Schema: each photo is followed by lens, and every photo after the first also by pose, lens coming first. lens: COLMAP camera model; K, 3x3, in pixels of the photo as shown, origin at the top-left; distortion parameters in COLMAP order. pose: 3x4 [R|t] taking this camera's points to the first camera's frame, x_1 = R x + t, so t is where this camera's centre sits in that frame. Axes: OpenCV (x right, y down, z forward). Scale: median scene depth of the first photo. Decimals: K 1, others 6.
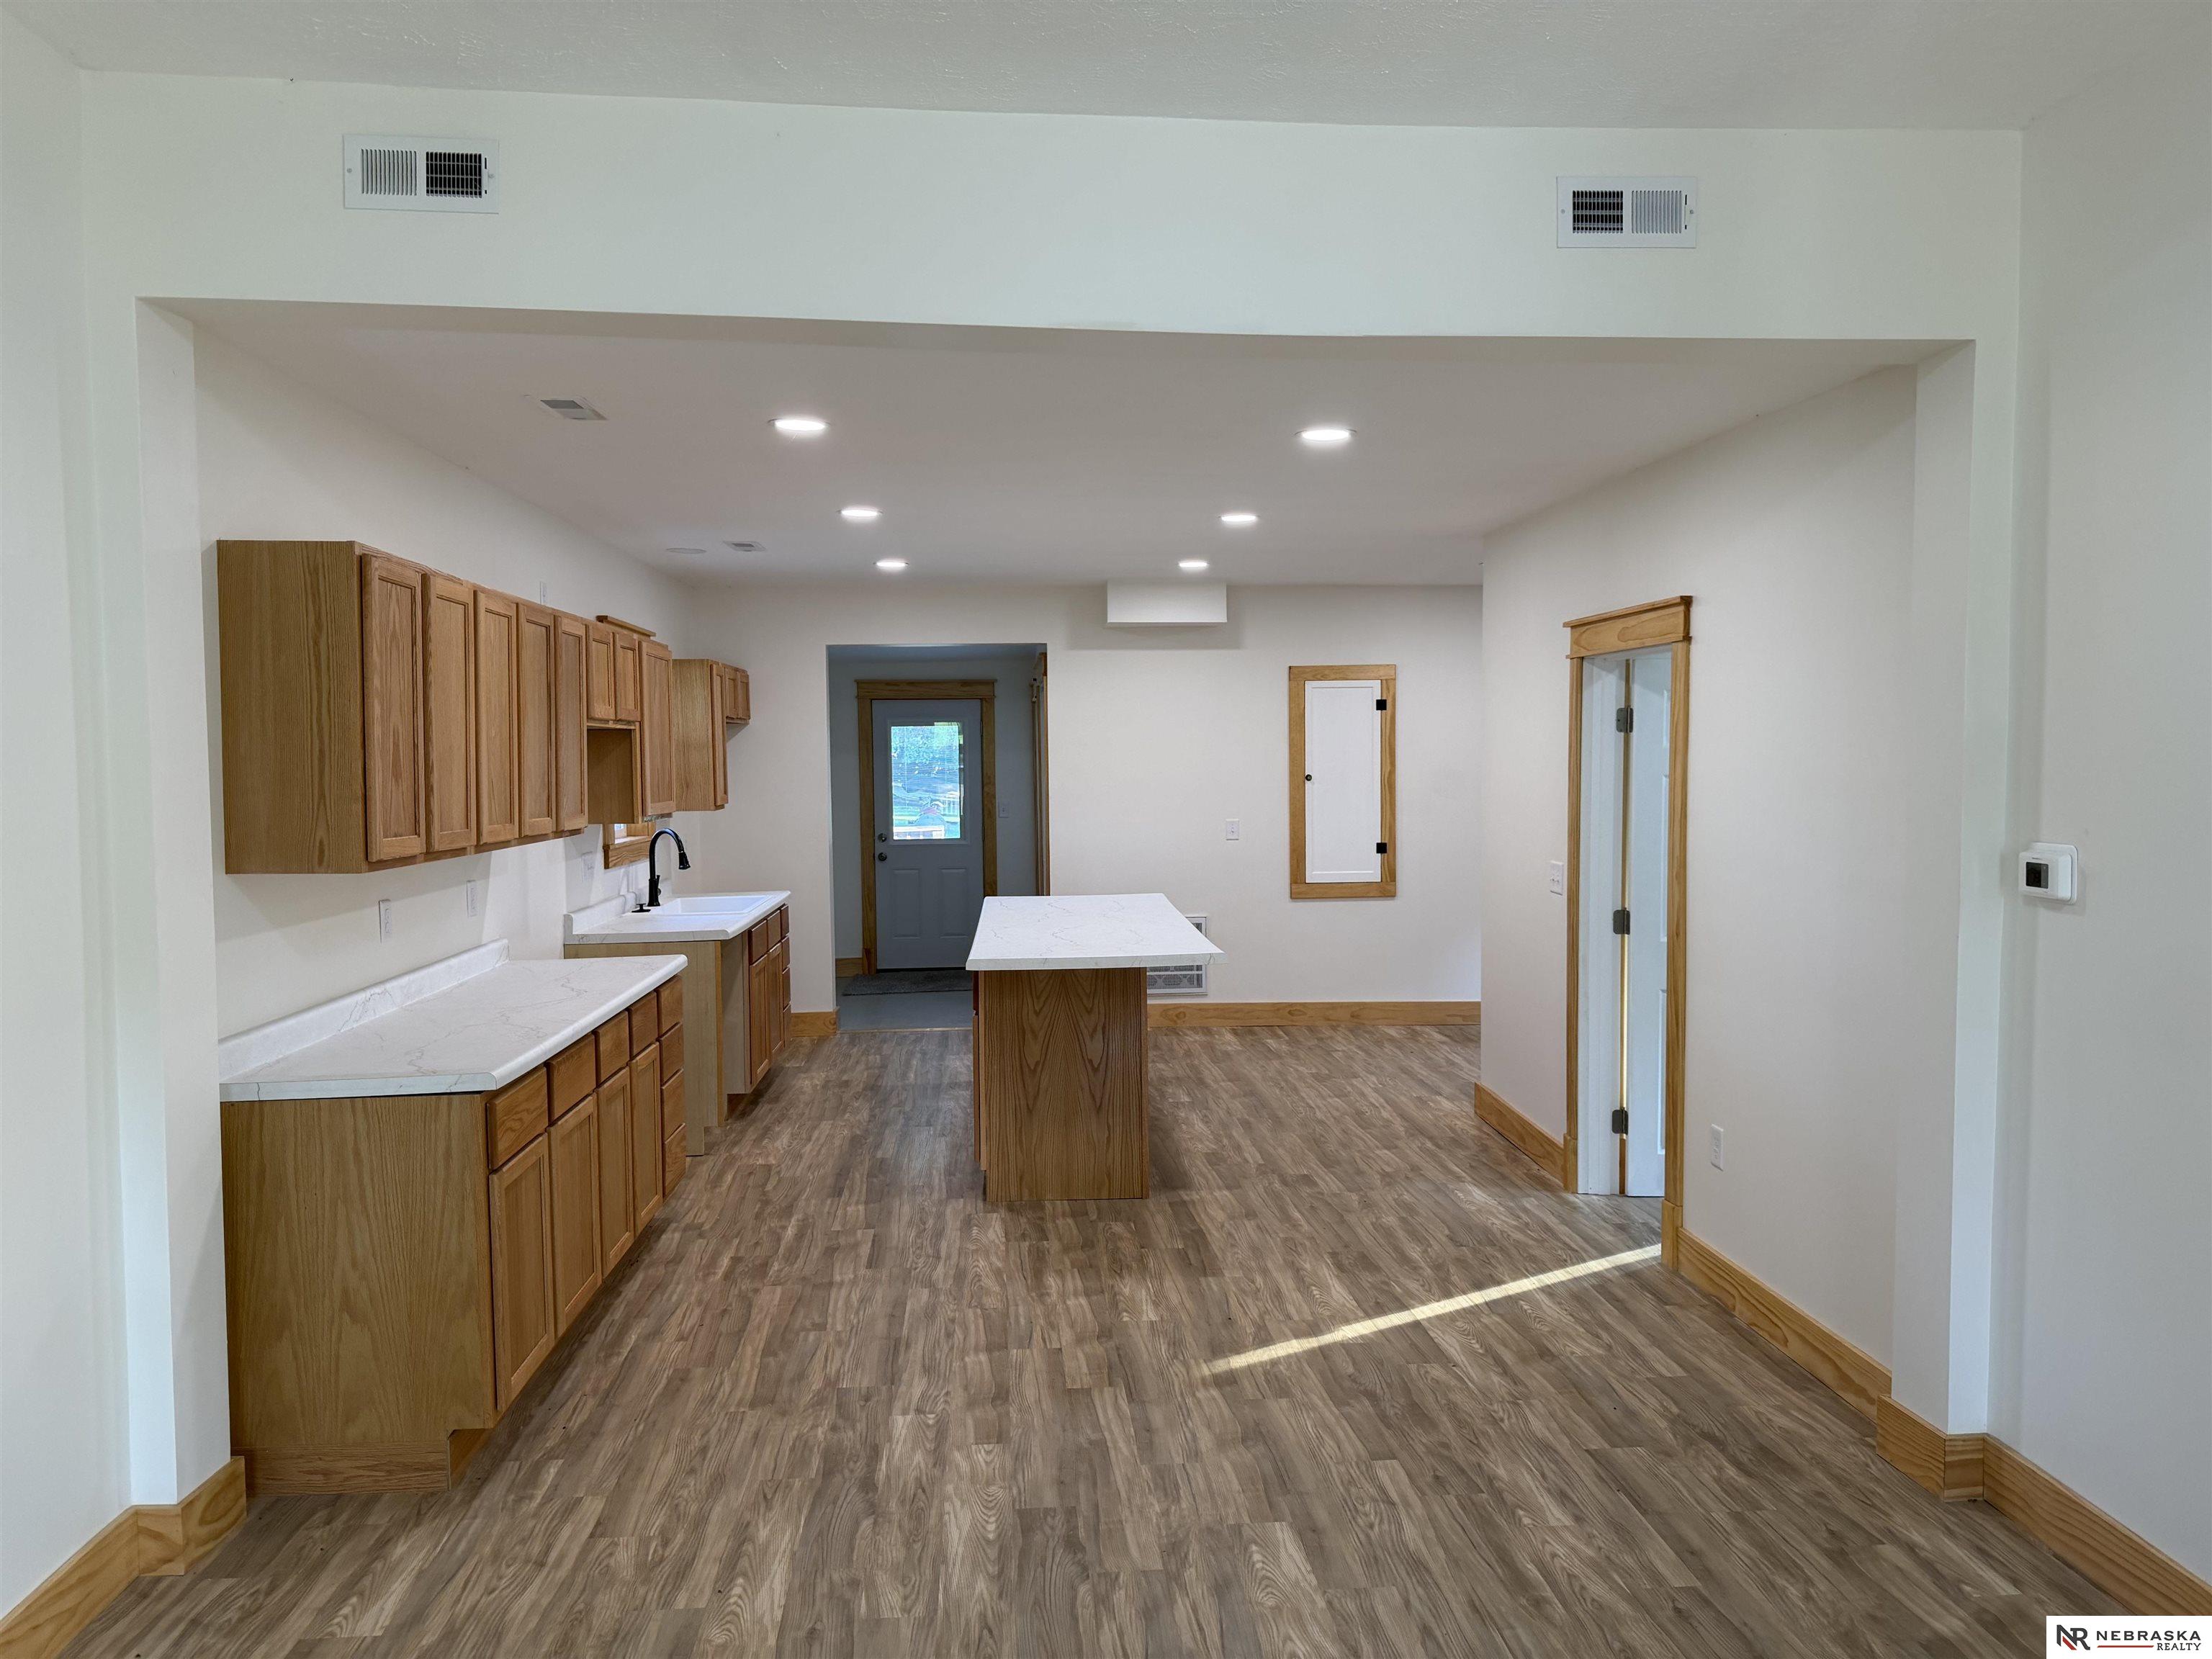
lens RADIAL K [[1575.8, 0, 1115.0], [0, 1575.8, 825.0], [0, 0, 1]] dist [0.003425, -0.001705]
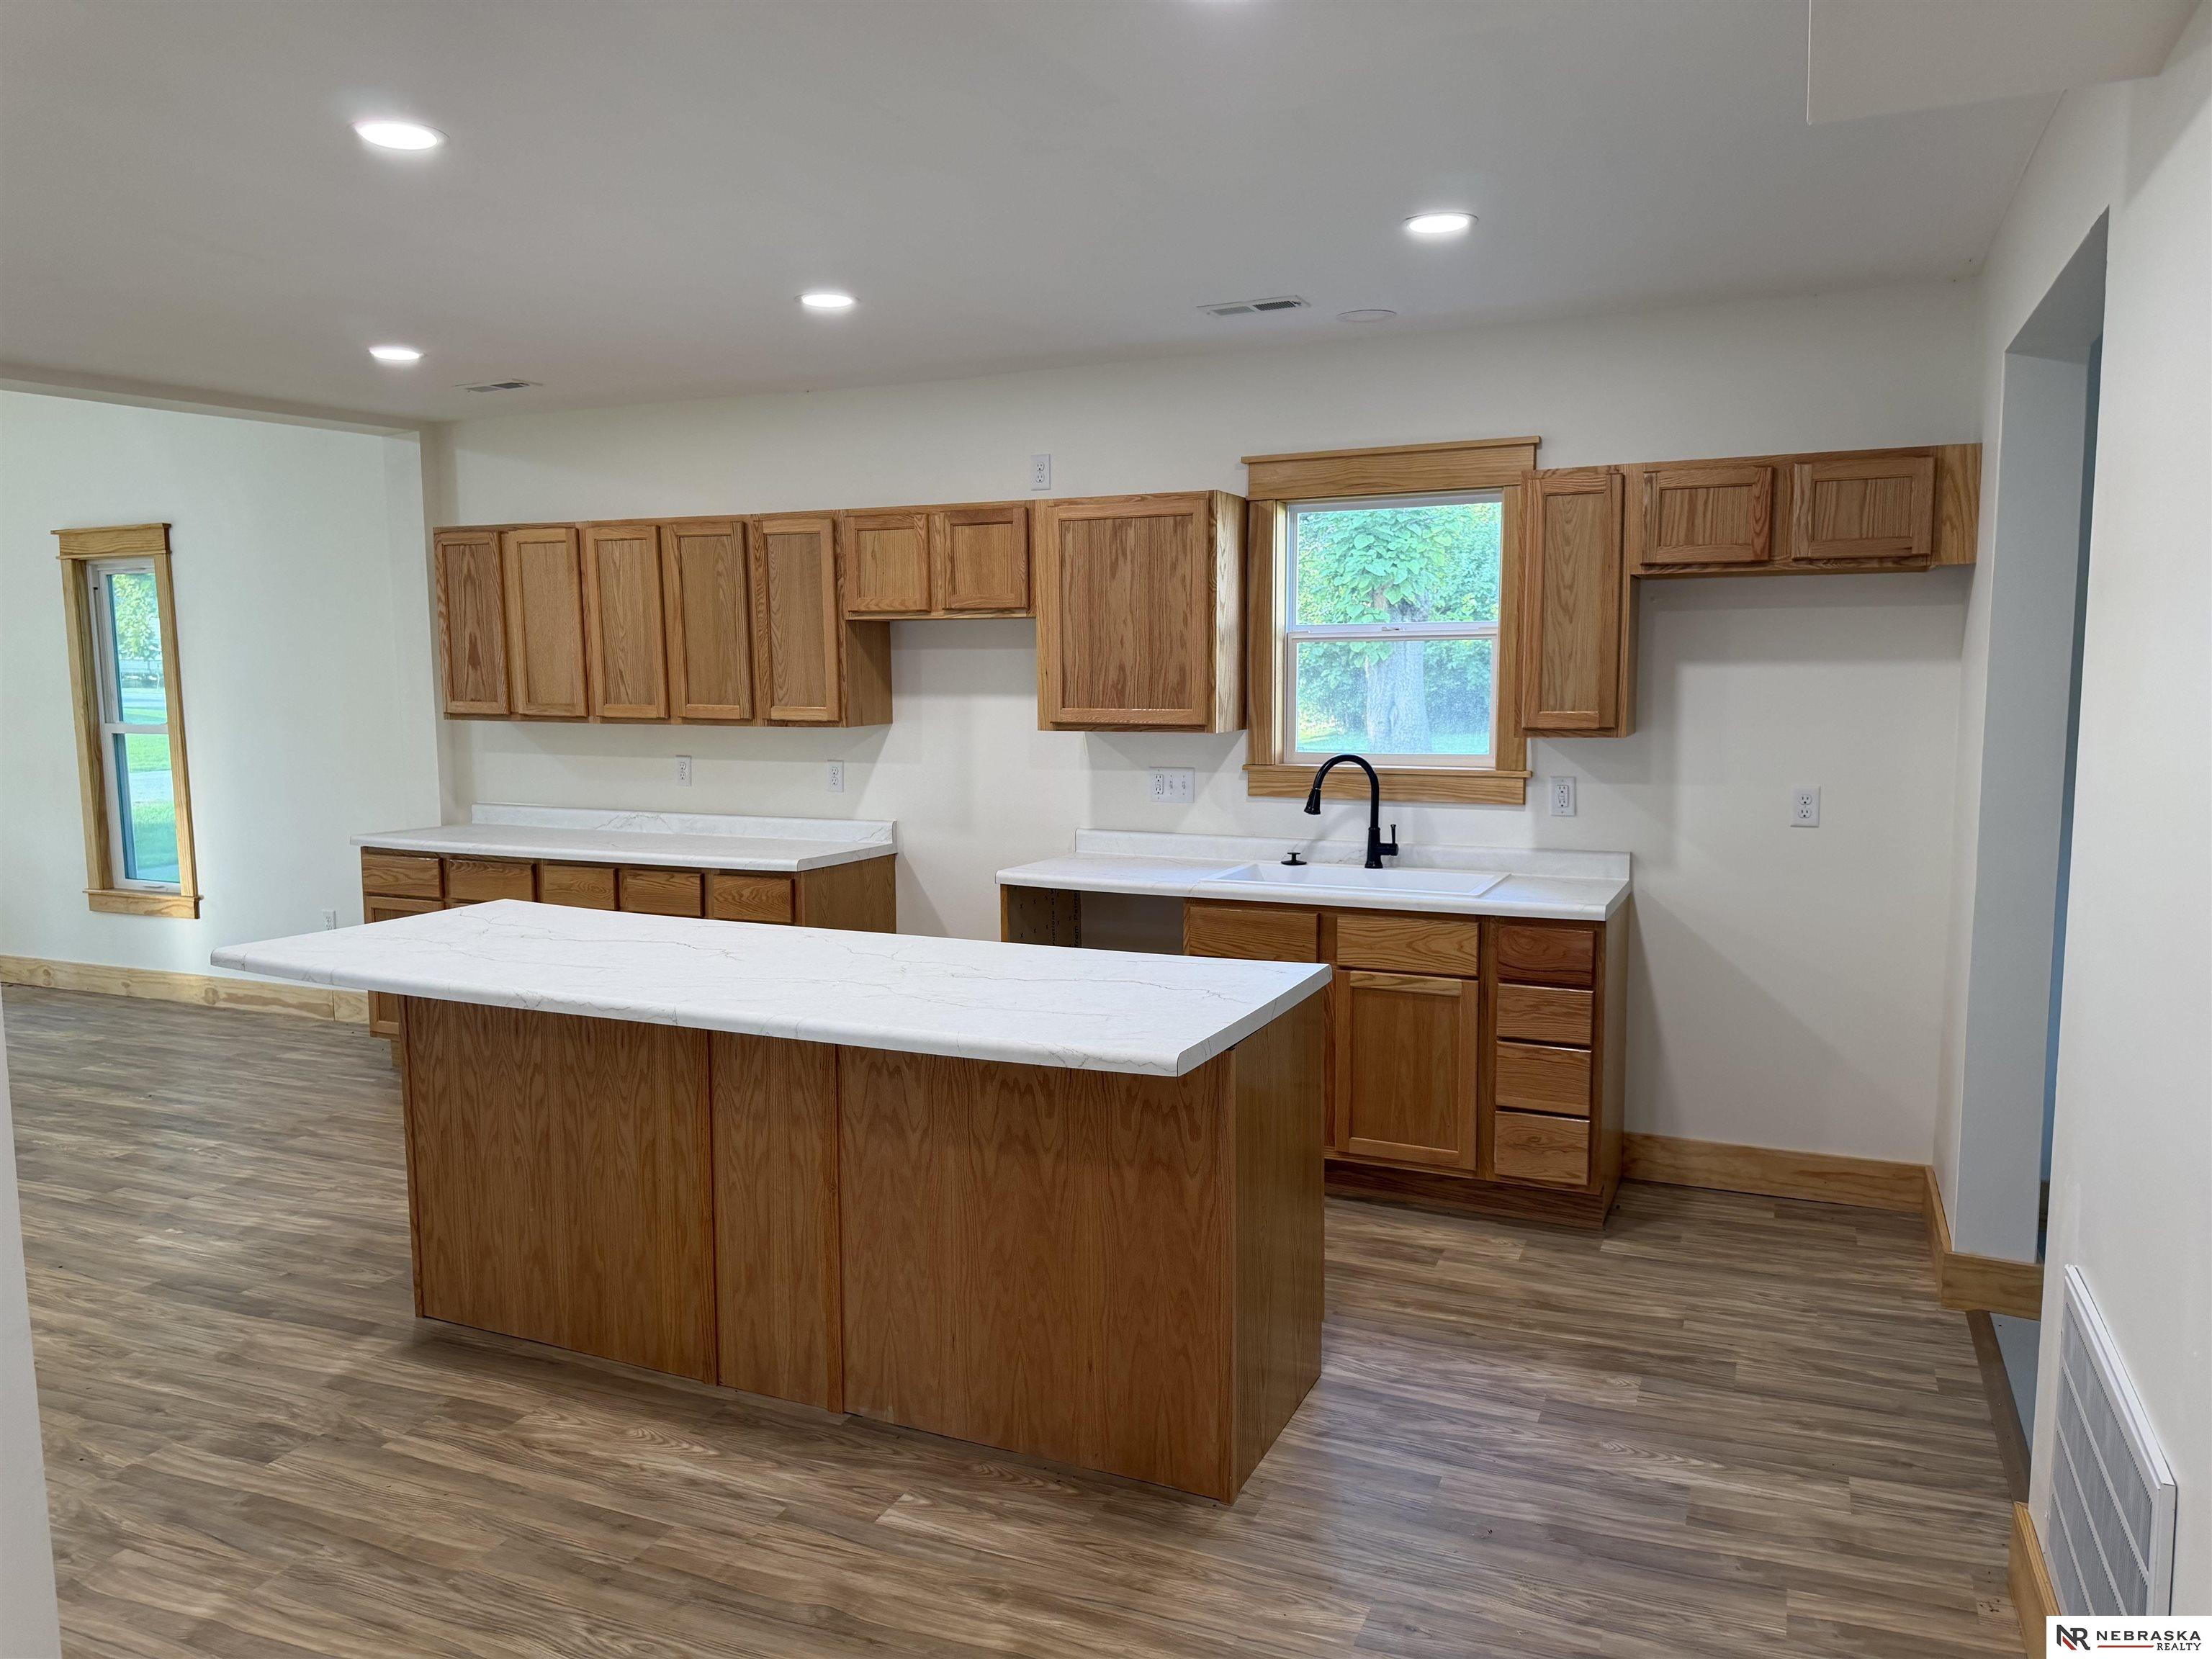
lens RADIAL K [[1575.8, 0, 1096.1], [0, 1575.8, 838.6], [0, 0, 1]] dist [0.003425, -0.001705]
pose [[-0.481562, 0.127051, -0.867154, 0.571613], [-0.017893, 0.987805, 0.154665, -0.100824], [0.876229, 0.089997, -0.473416, 2.000580]]
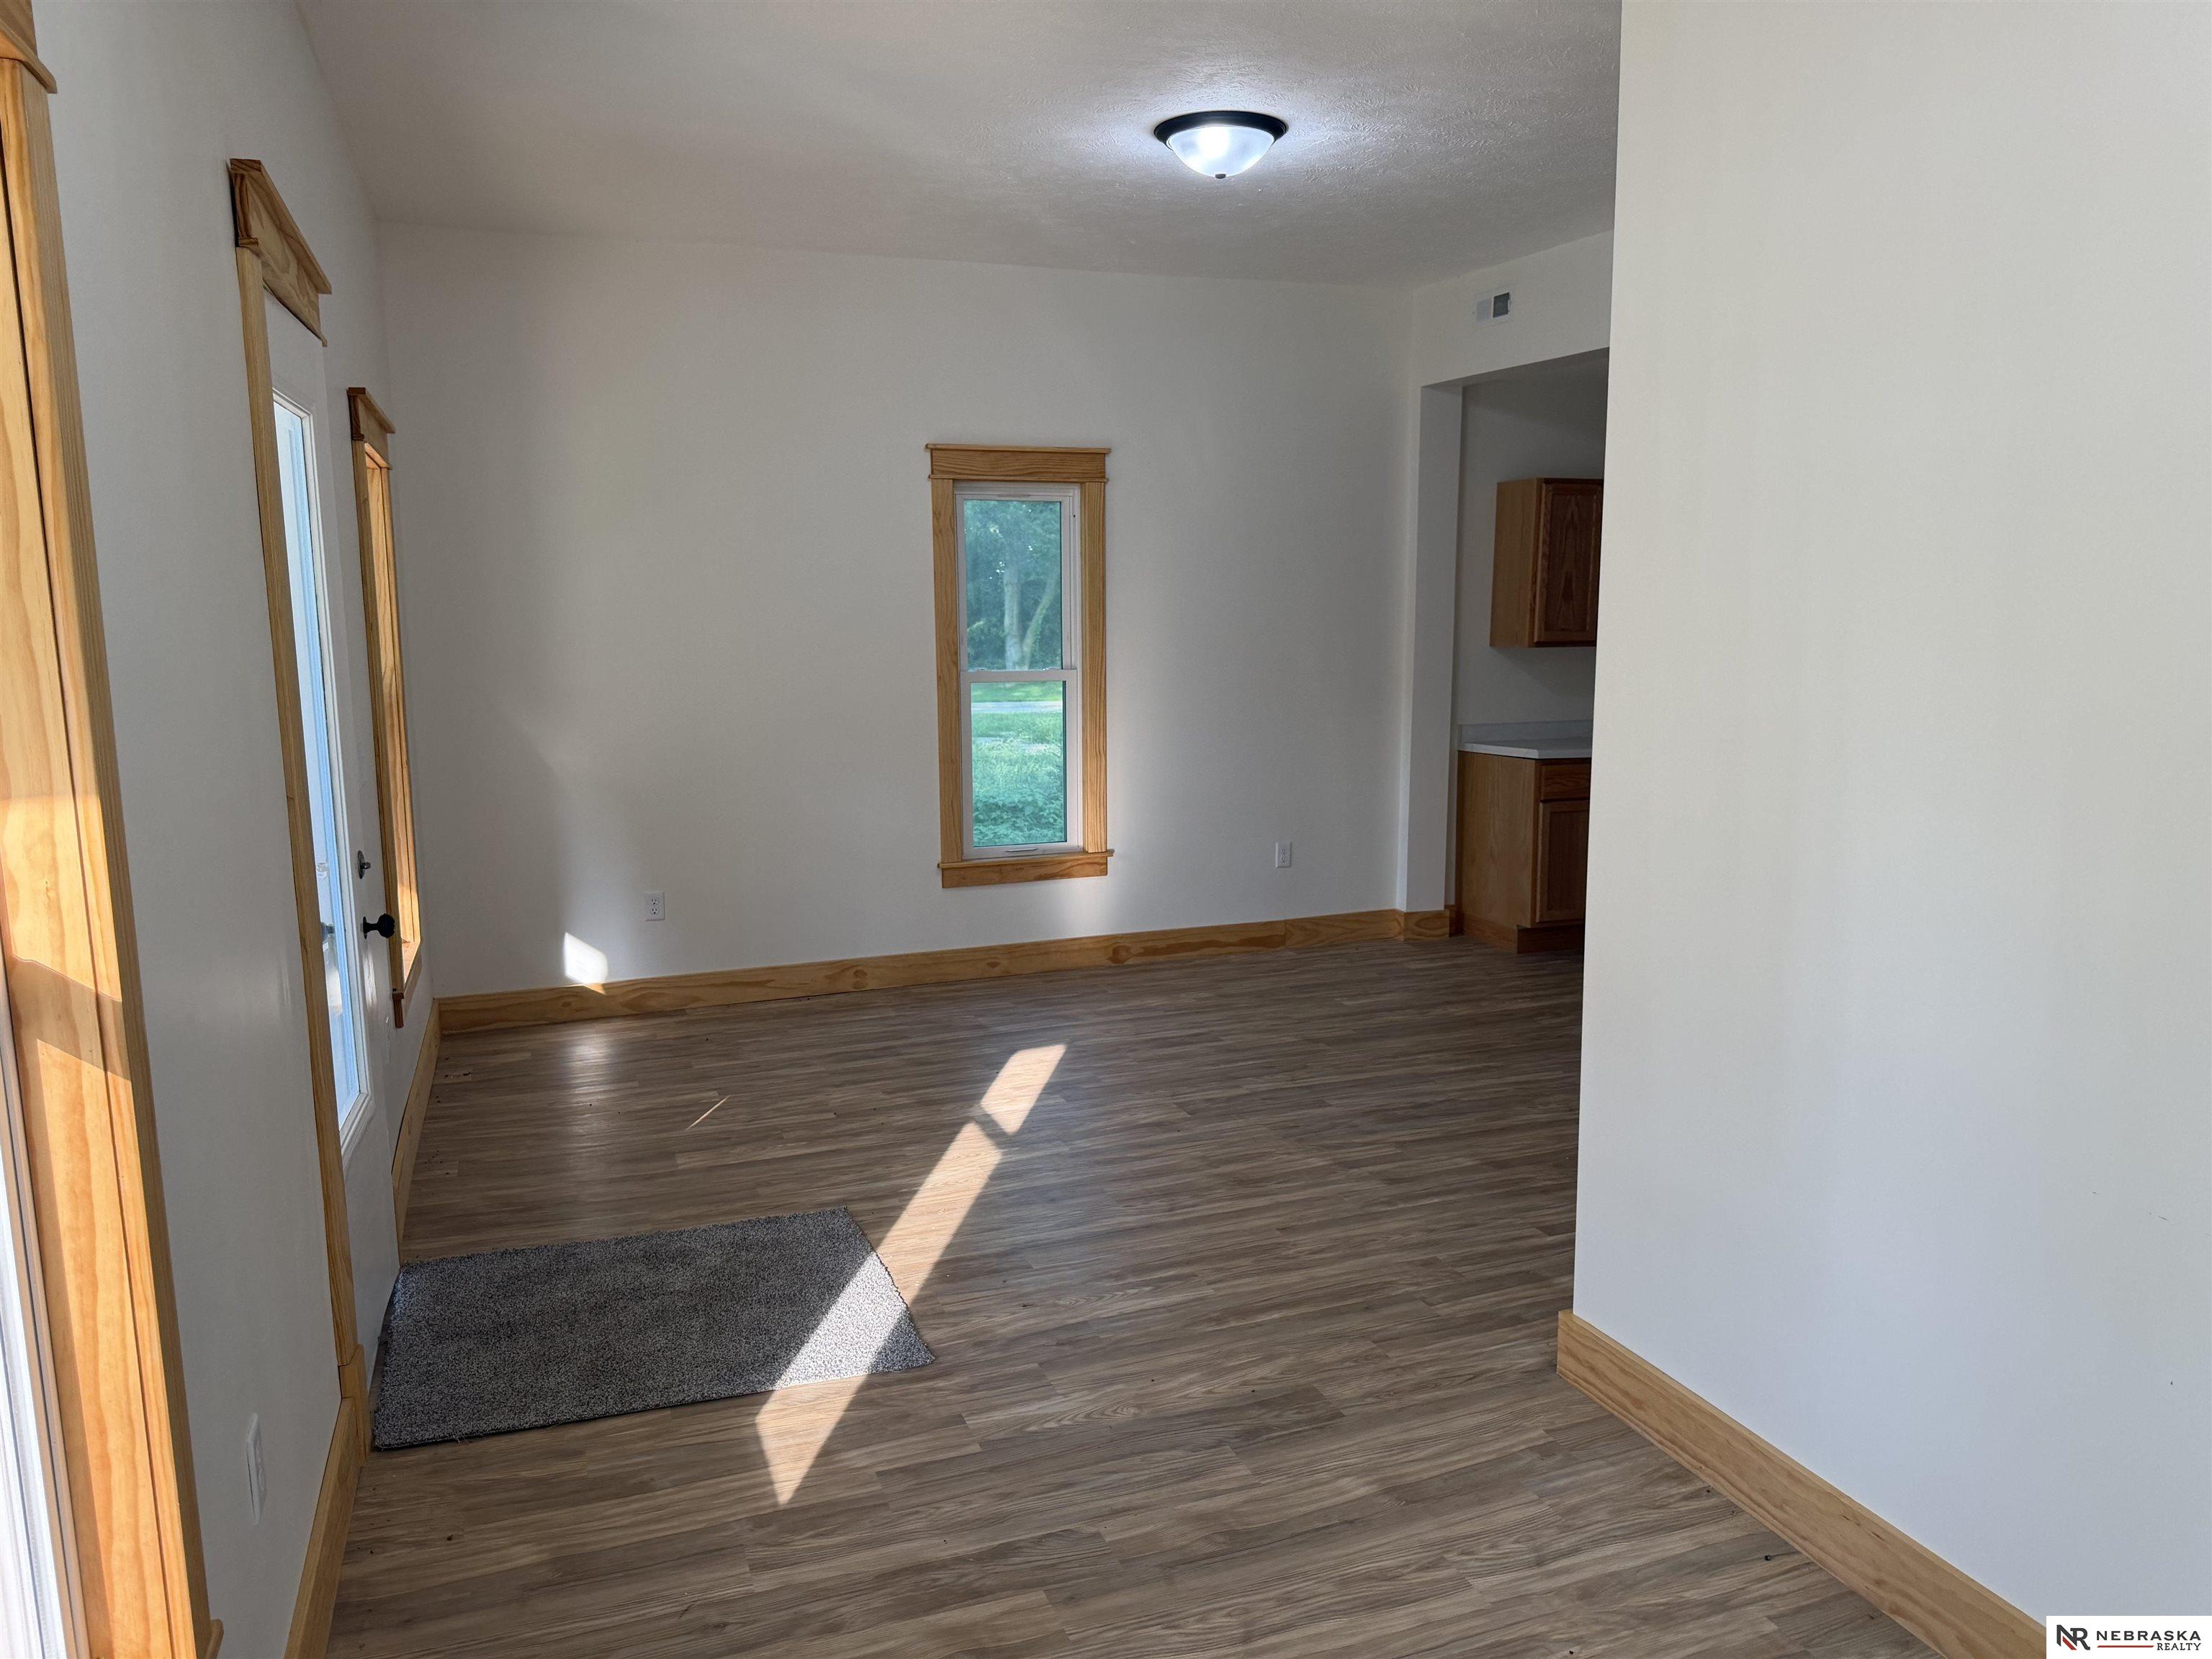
lens RADIAL K [[1575.8, 0, 1099.6], [0, 1575.8, 836.8], [0, 0, 1]] dist [0.003425, -0.001705]
pose [[0.275796, 0.135594, -0.951604, 1.074503], [-0.028899, 0.990722, 0.132793, 0.014468], [0.960782, -0.009123, 0.277156, -0.062006]]
